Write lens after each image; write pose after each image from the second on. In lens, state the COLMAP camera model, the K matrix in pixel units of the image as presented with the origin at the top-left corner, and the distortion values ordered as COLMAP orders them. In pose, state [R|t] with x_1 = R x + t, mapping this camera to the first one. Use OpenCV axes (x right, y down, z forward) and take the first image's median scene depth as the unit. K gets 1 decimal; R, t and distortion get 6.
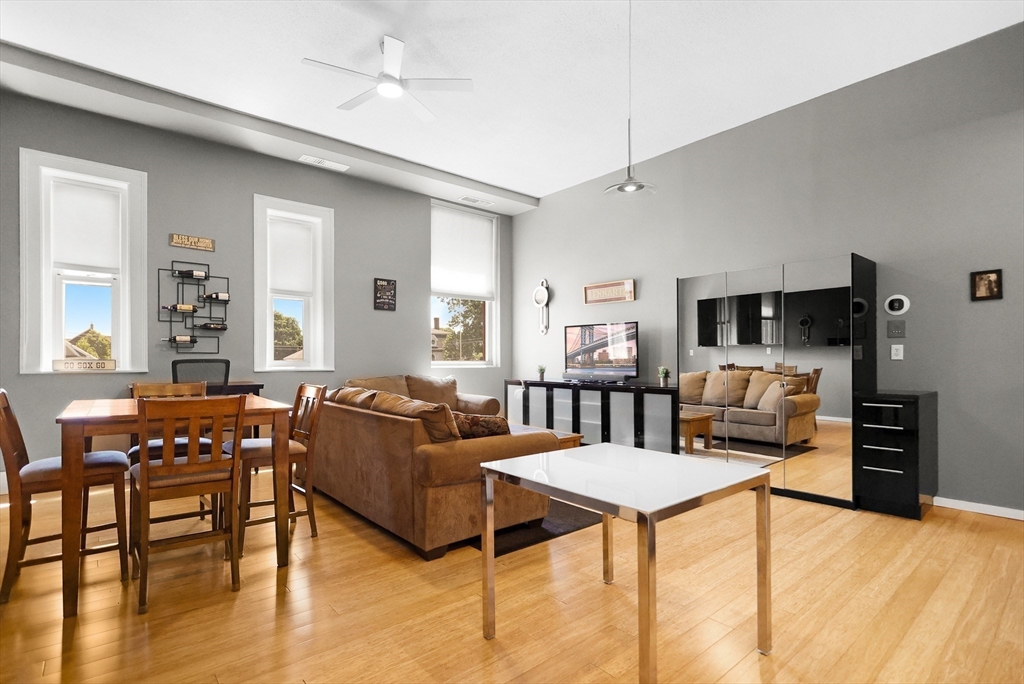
lens RADIAL K [[483.1, 0, 512.8], [0, 483.1, 377.4], [0, 0, 1]] dist [-0.000046, -0.000246]
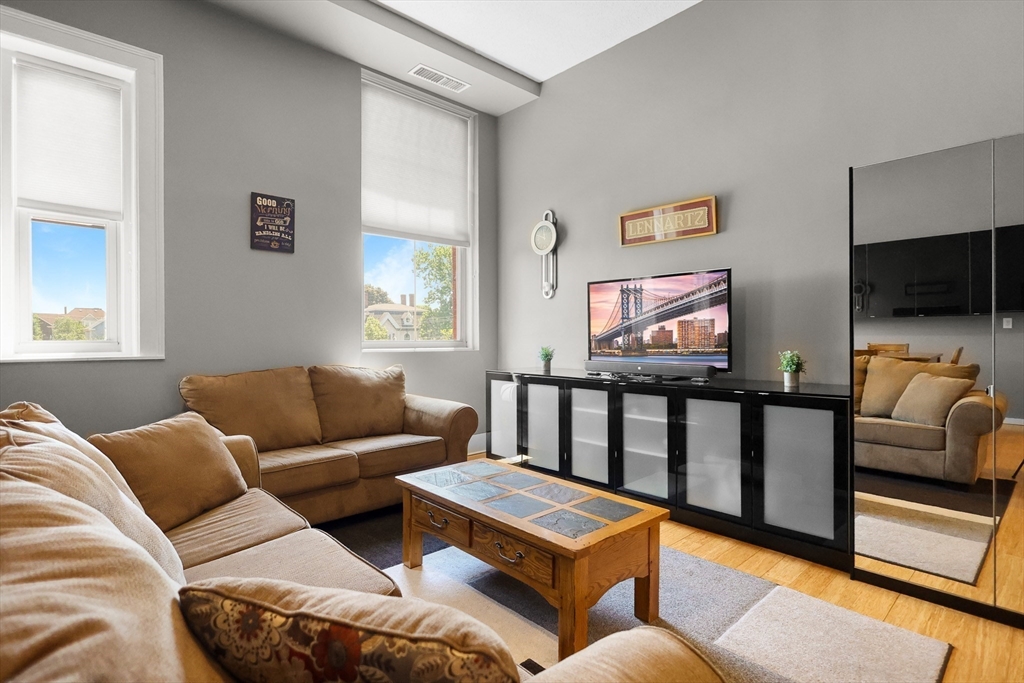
lens RADIAL K [[496.6, 0, 506.3], [0, 496.6, 339.6], [0, 0, 1]] dist [-0.000327, 0.000151]
pose [[0.999654, -0.000966, 0.026302, -0.008296], [0.001887, 0.999385, -0.035019, -0.014423], [-0.026252, 0.035056, 0.999040, 0.393170]]
